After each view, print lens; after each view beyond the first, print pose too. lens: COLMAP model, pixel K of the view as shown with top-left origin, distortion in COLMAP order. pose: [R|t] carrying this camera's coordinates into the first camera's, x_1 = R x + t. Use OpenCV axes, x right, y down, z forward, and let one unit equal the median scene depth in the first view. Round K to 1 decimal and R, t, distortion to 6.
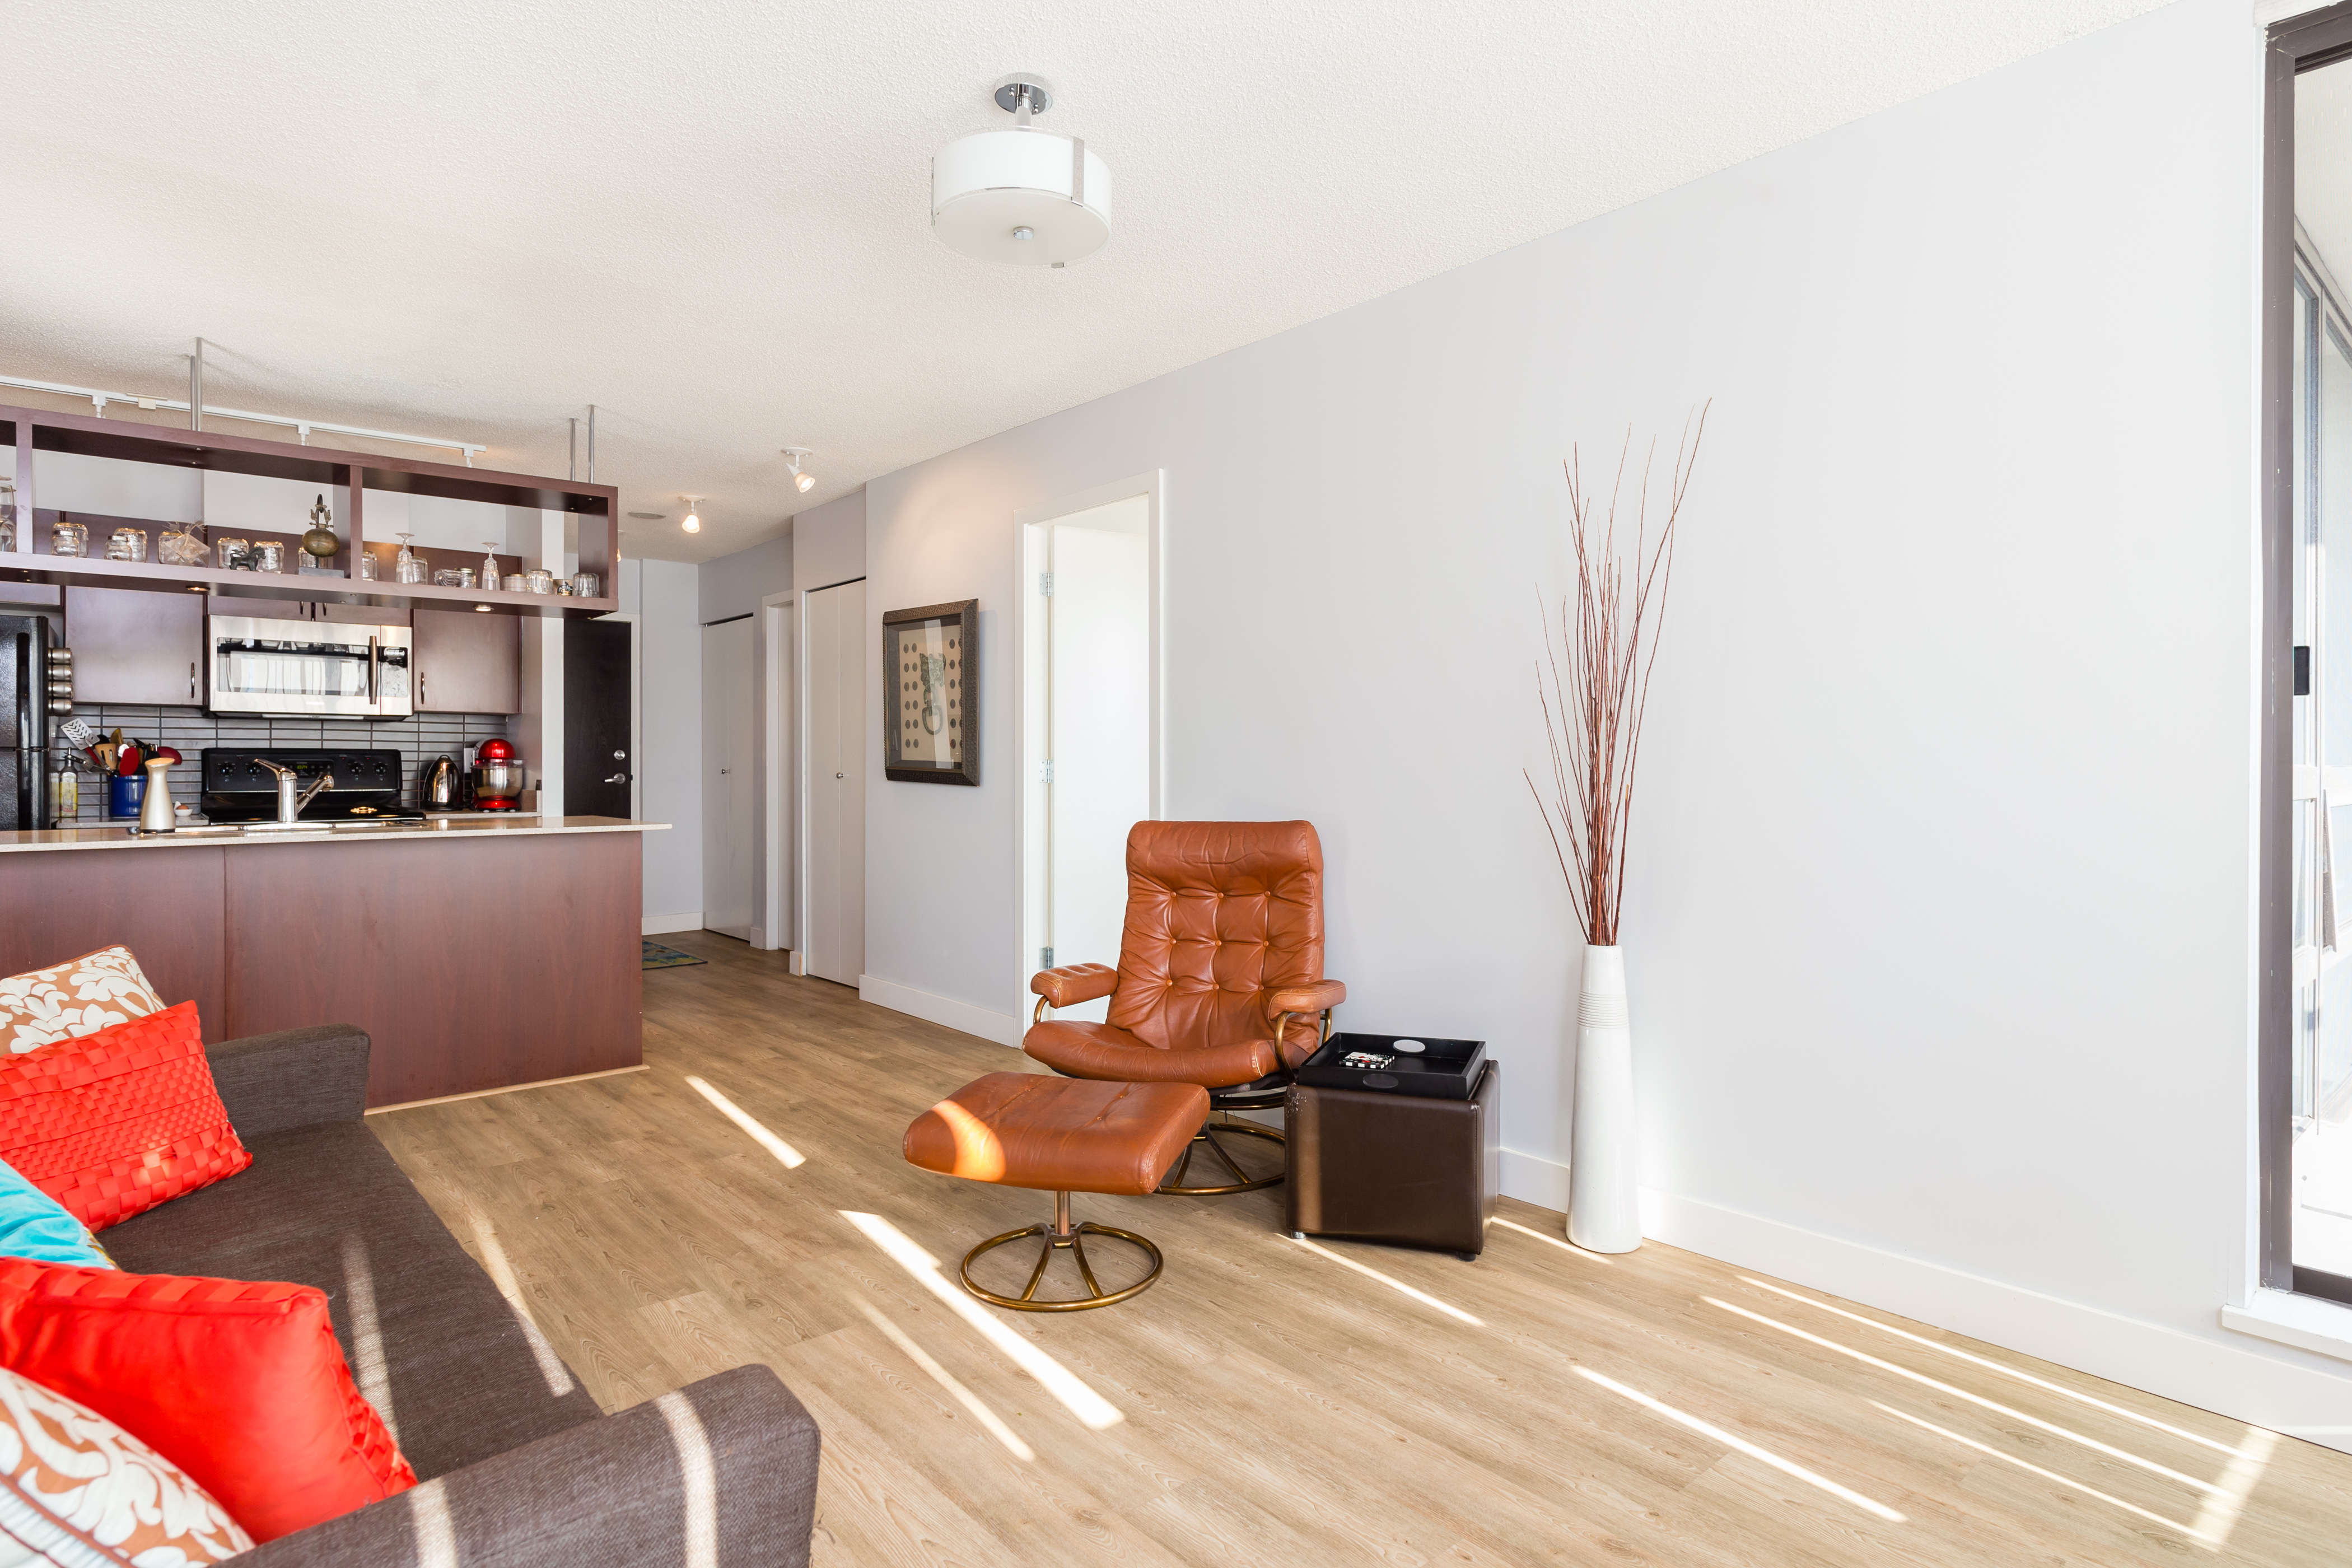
lens RADIAL K [[1242.2, 0, 1168.4], [0, 1242.2, 775.1], [0, 0, 1]] dist [-0.001391, -0.002479]
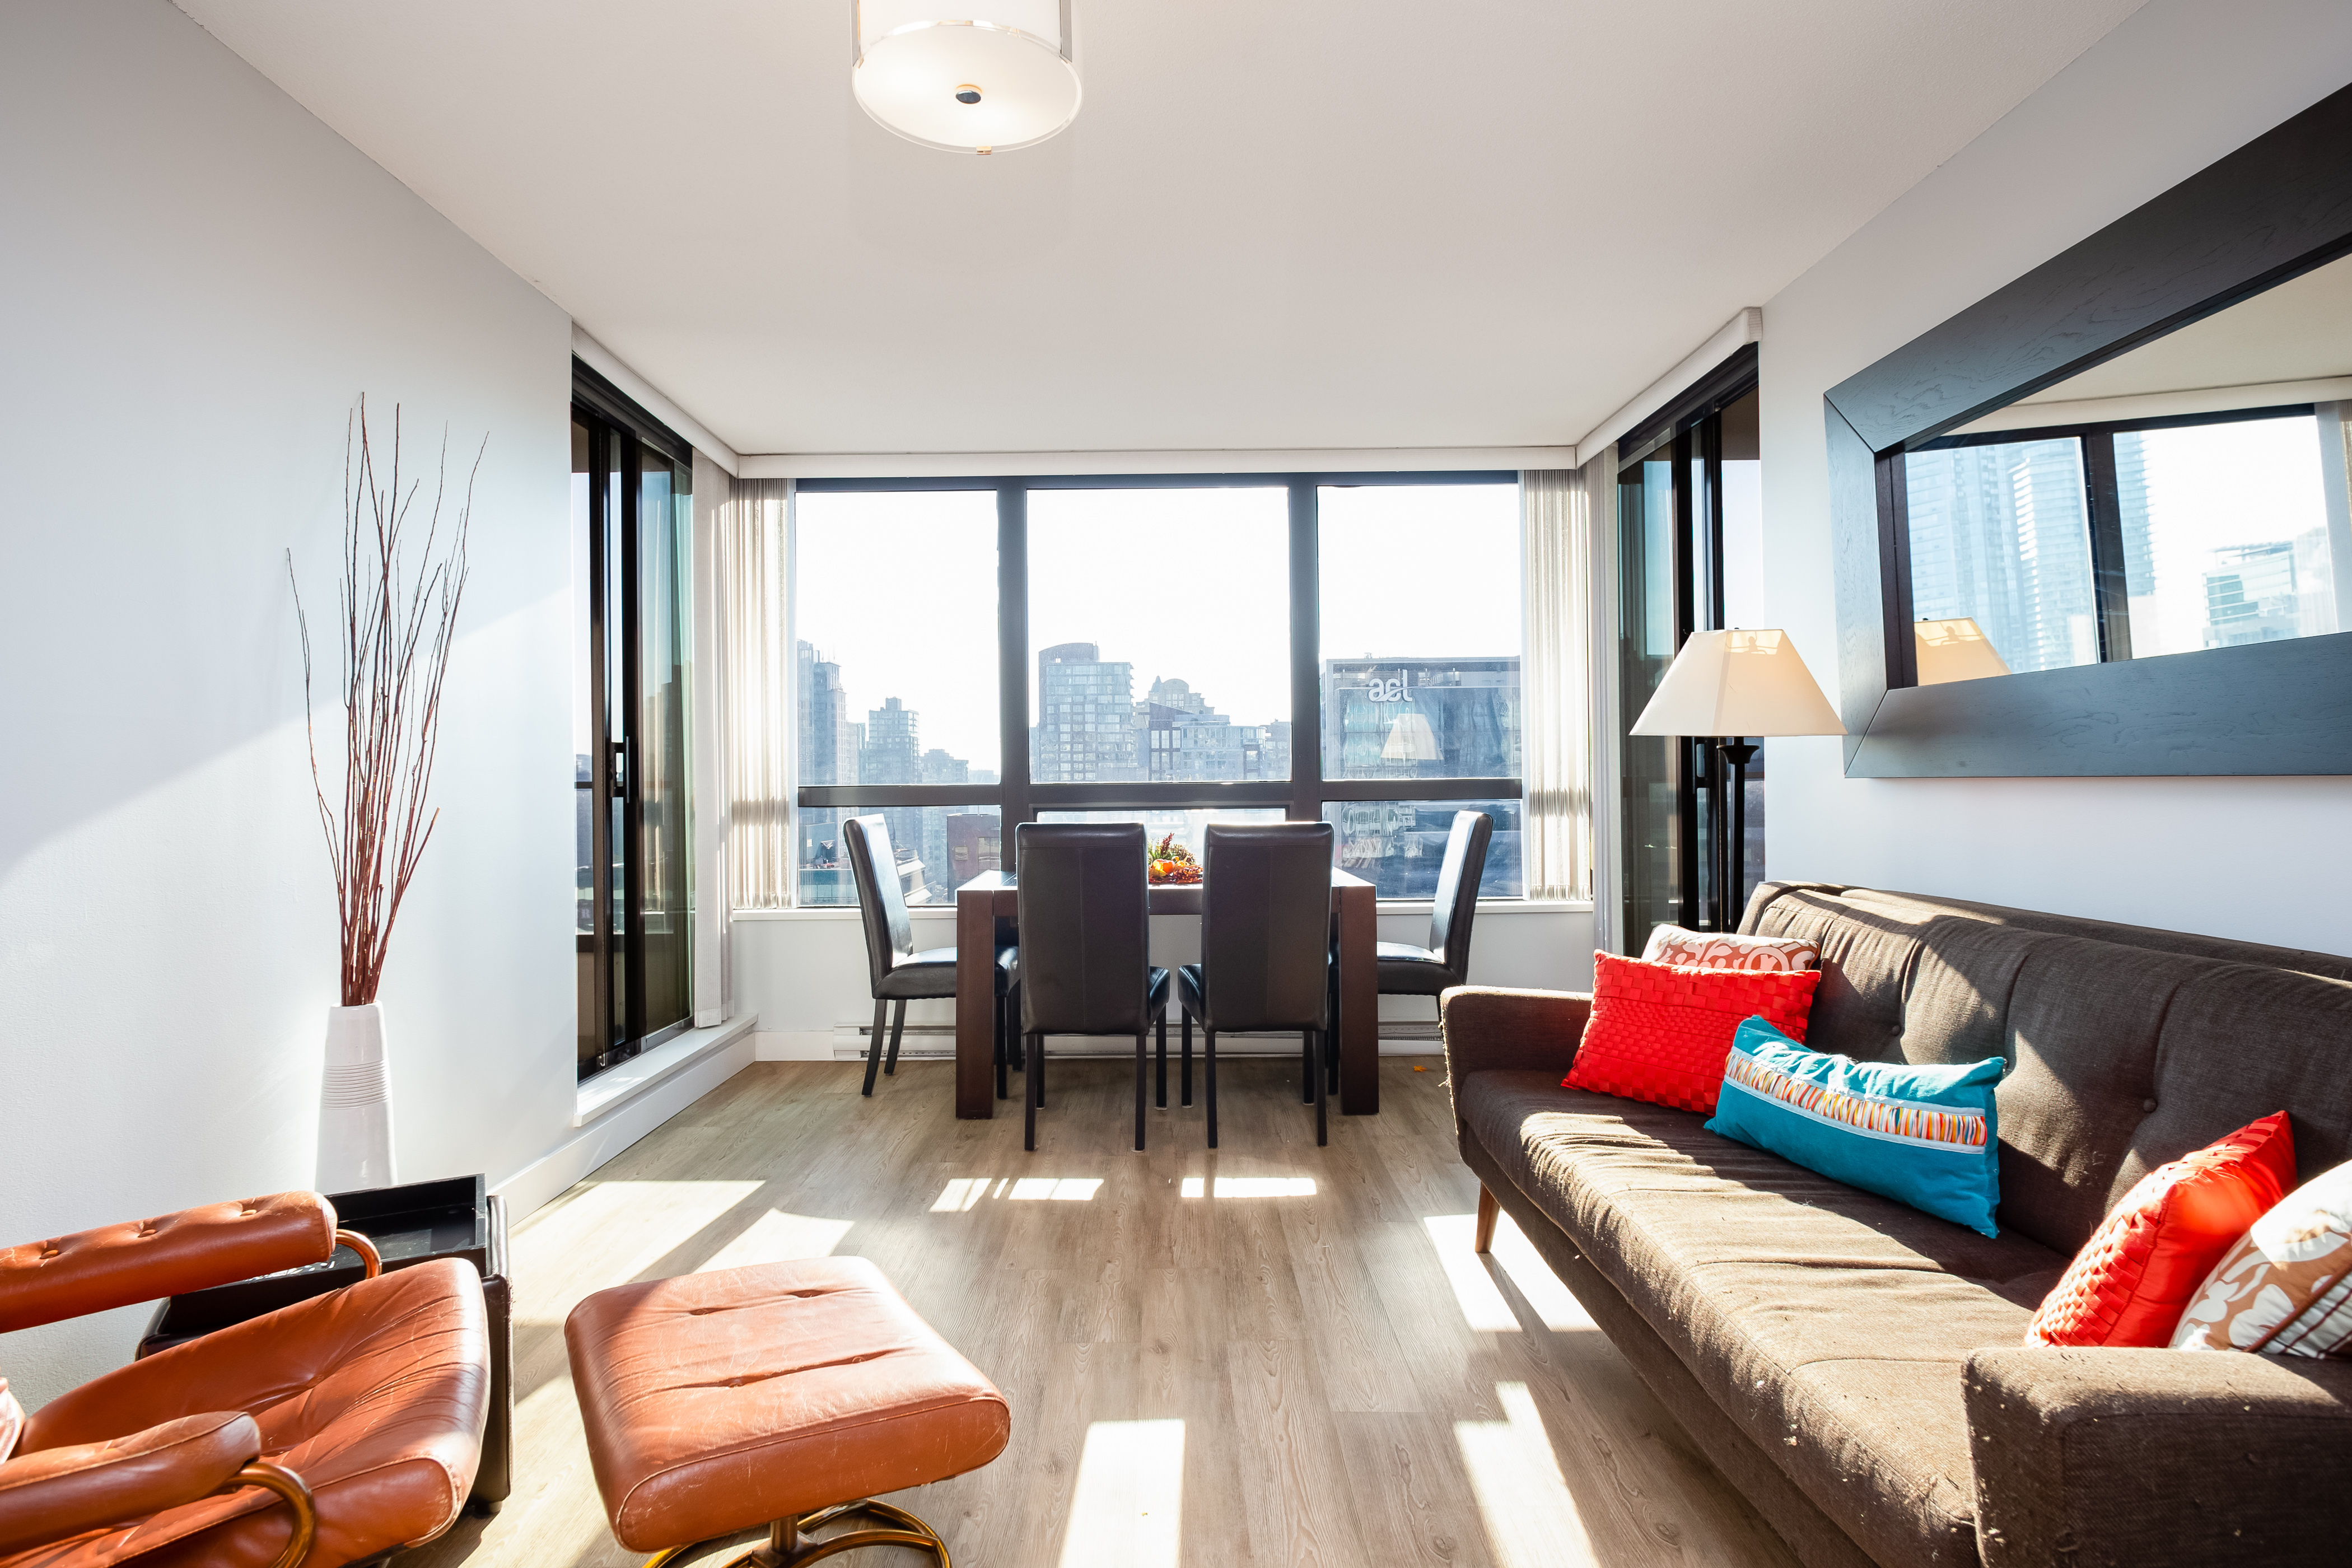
lens RADIAL K [[1237.5, 0, 1162.1], [0, 1237.5, 774.2], [0, 0, 1]] dist [-0.001212, -0.002315]
pose [[-0.756635, 0.011379, 0.653739, -0.317686], [0.014393, 0.999896, -0.000746, -0.004279], [-0.653679, 0.008844, -0.756720, 0.676654]]
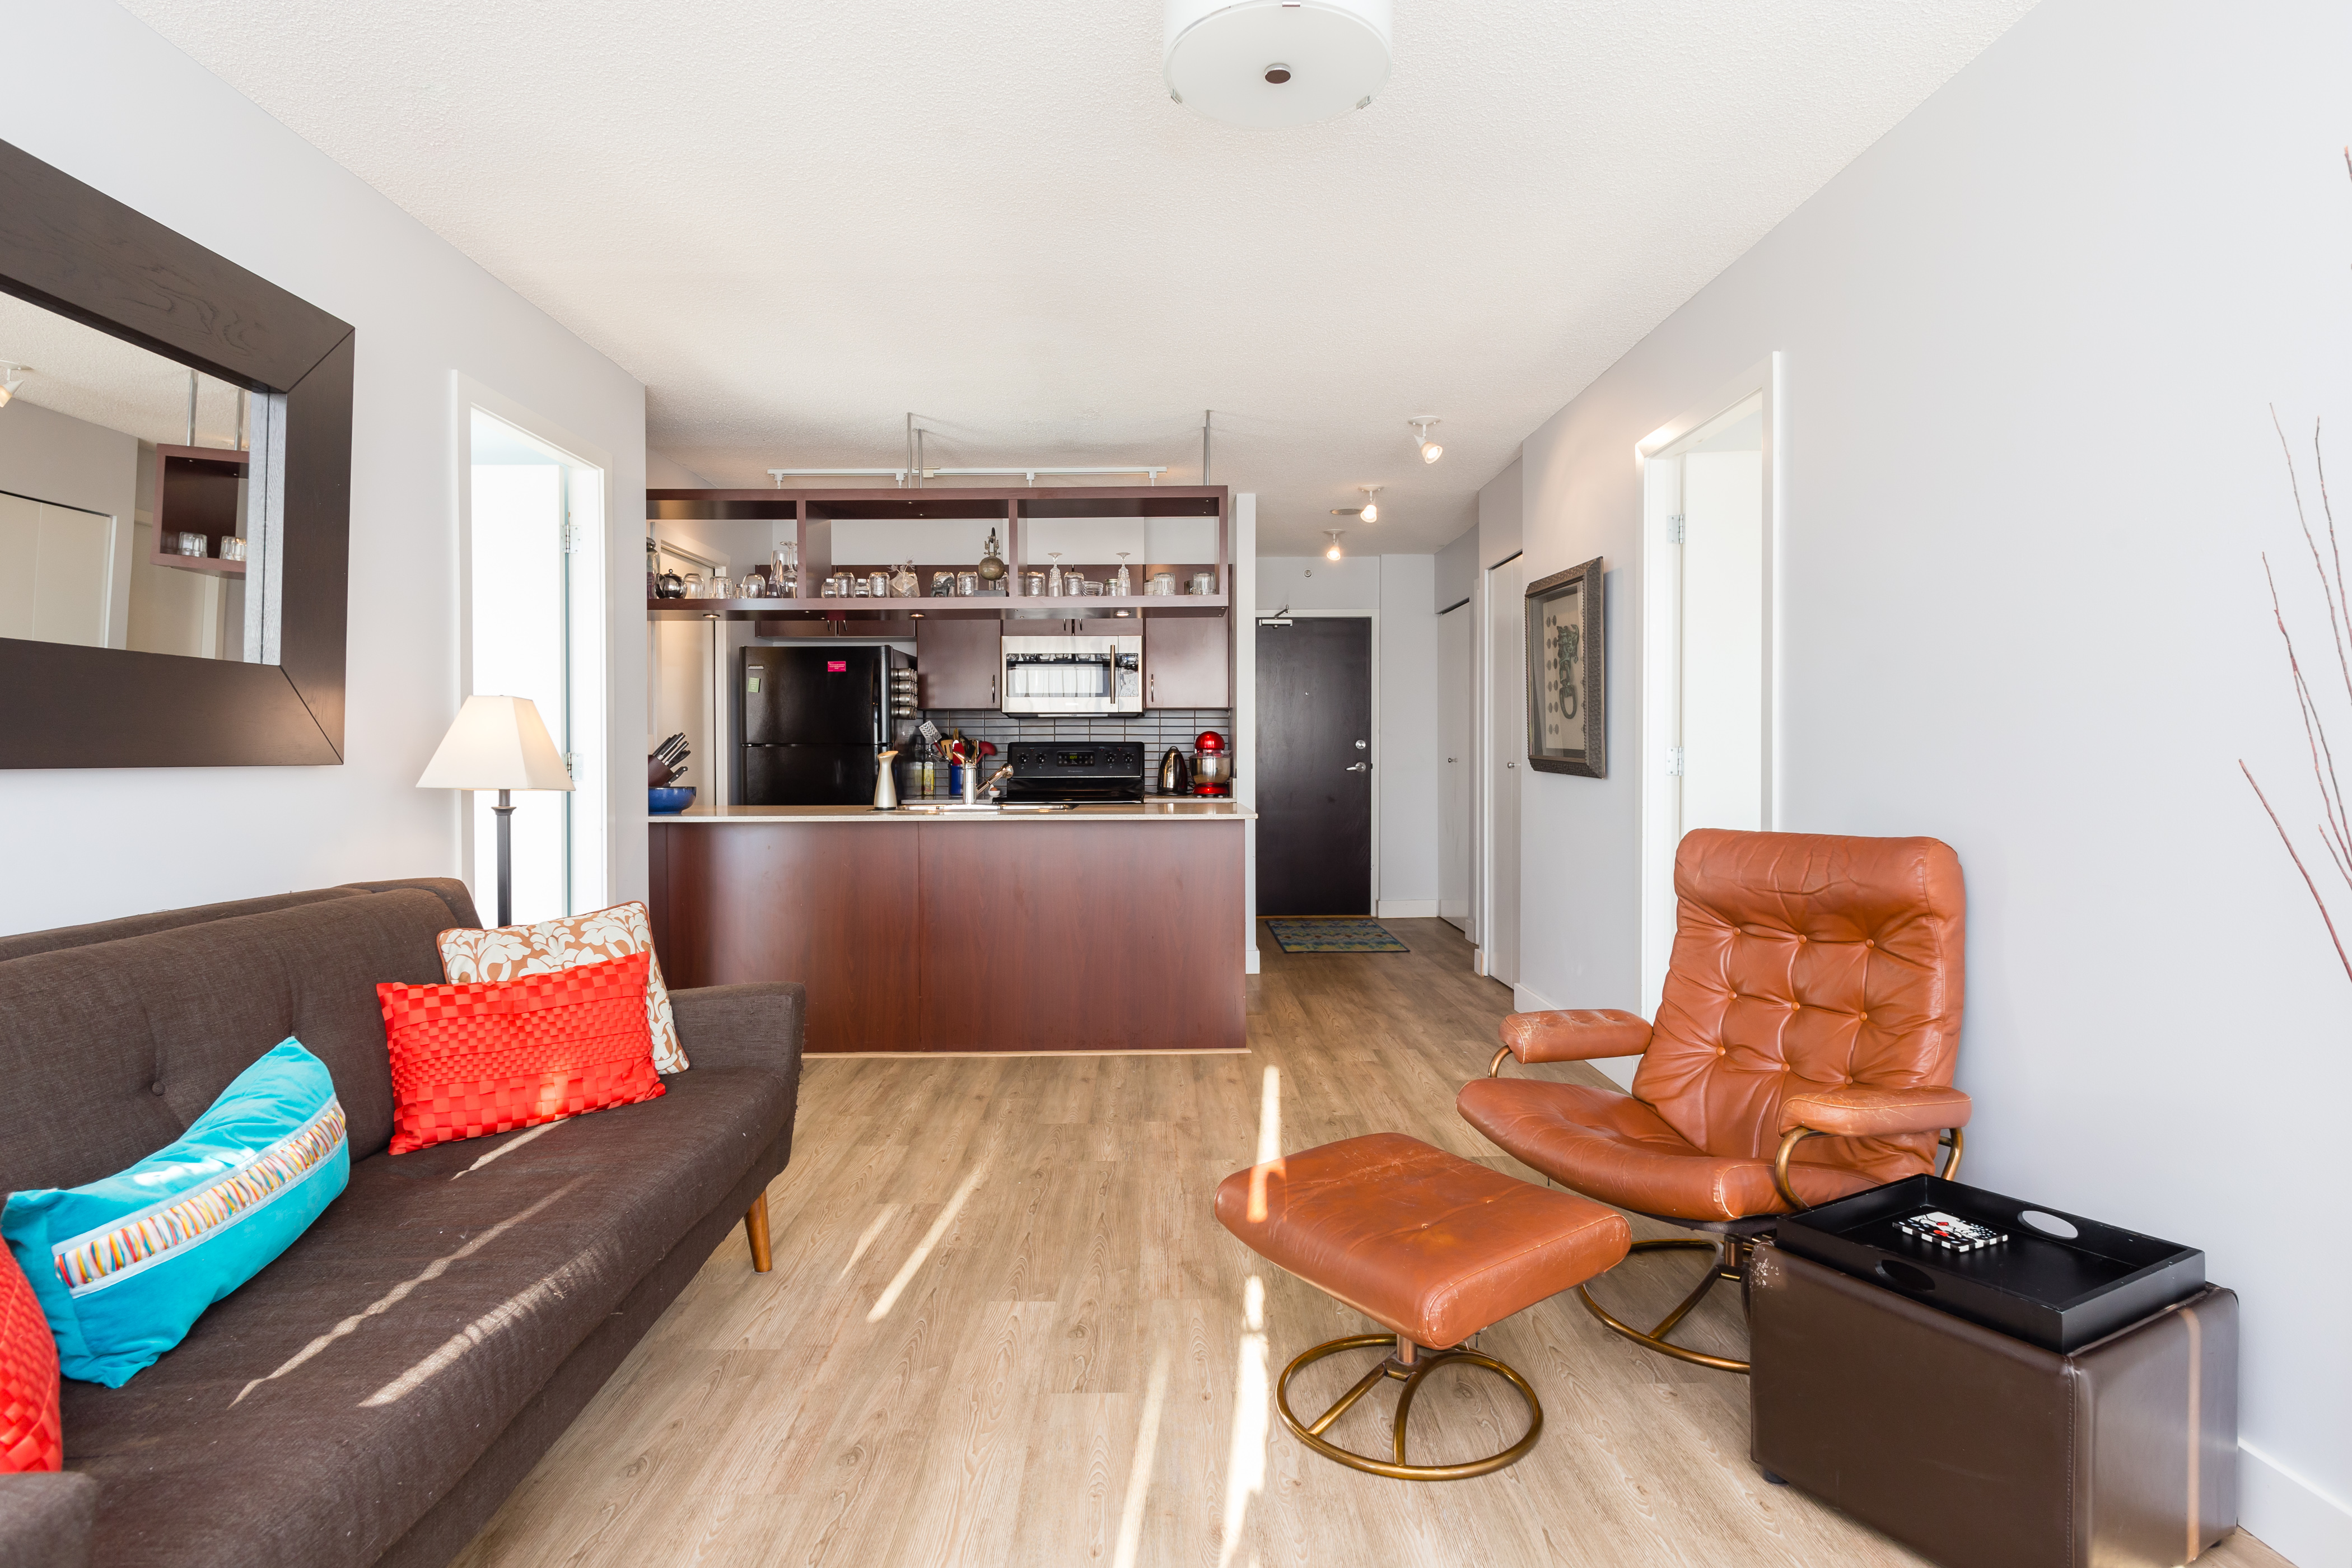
lens RADIAL K [[1214.5, 0, 1164.3], [0, 1214.5, 773.8], [0, 0, 1]] dist [-0.000882, -0.000742]
pose [[0.759408, 0.007066, -0.650577, 0.147217], [-0.001030, 0.999953, 0.009659, -0.001986], [0.650614, -0.006665, 0.759379, 0.166784]]
